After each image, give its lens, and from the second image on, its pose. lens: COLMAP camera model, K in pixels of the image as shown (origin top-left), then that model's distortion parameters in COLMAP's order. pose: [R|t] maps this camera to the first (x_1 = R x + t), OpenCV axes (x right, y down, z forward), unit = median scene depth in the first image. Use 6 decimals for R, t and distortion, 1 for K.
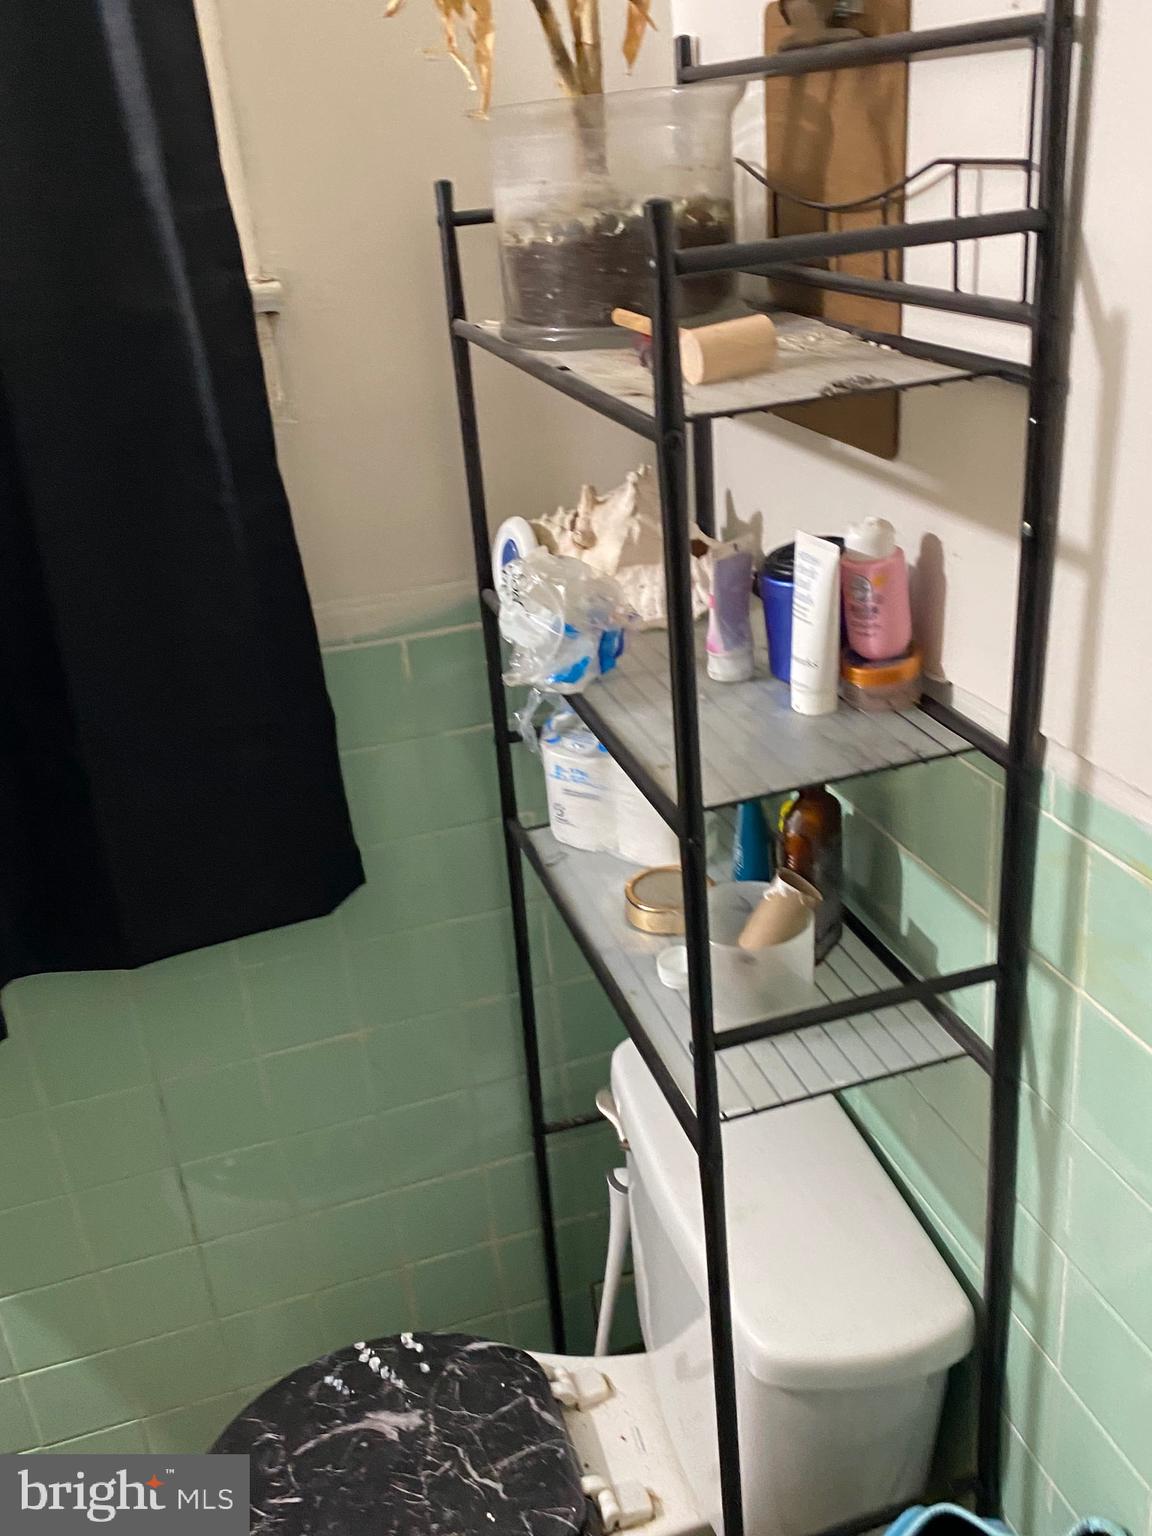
lens RADIAL K [[1380.8, 0, 579.7], [0, 1380.8, 773.4], [0, 0, 1]] dist [0.047766, -0.047539]
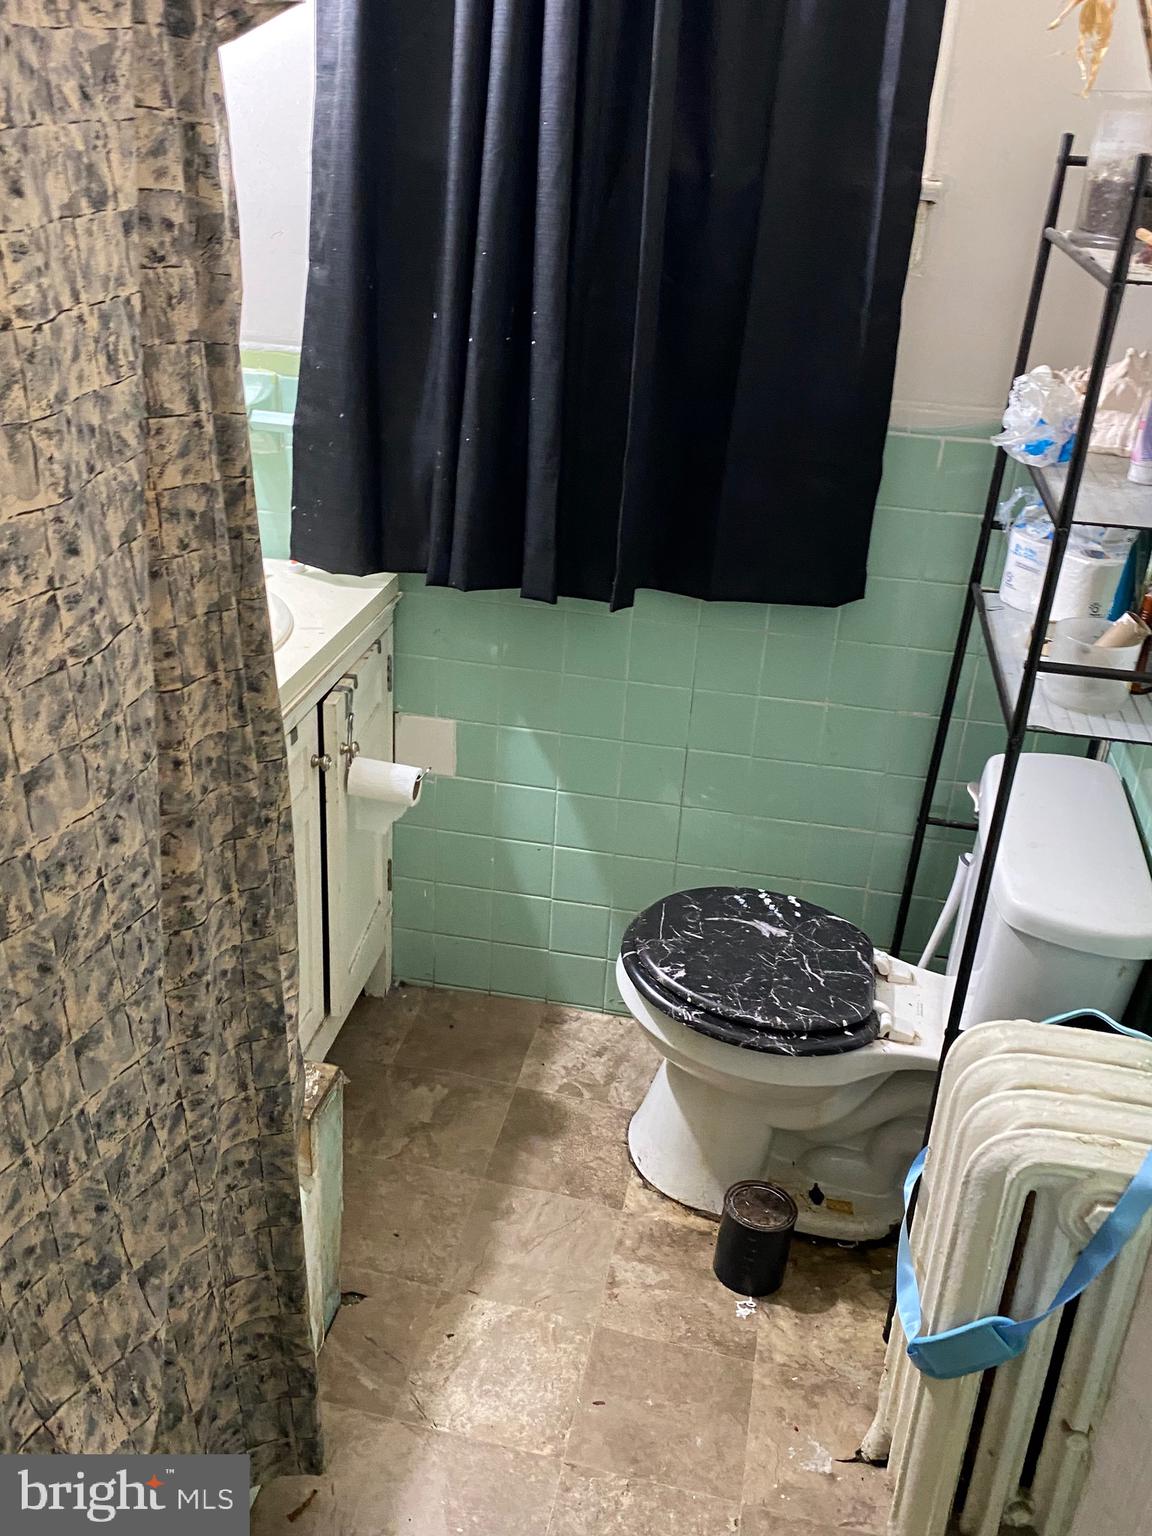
lens RADIAL K [[1380.8, 0, 571.4], [0, 1380.8, 766.5], [0, 0, 1]] dist [0.047766, -0.047539]
pose [[0.881370, 0.318403, -0.349009, 0.156330], [-0.308763, 0.947373, 0.084560, 0.240138], [0.357566, 0.033232, 0.933297, -0.533052]]
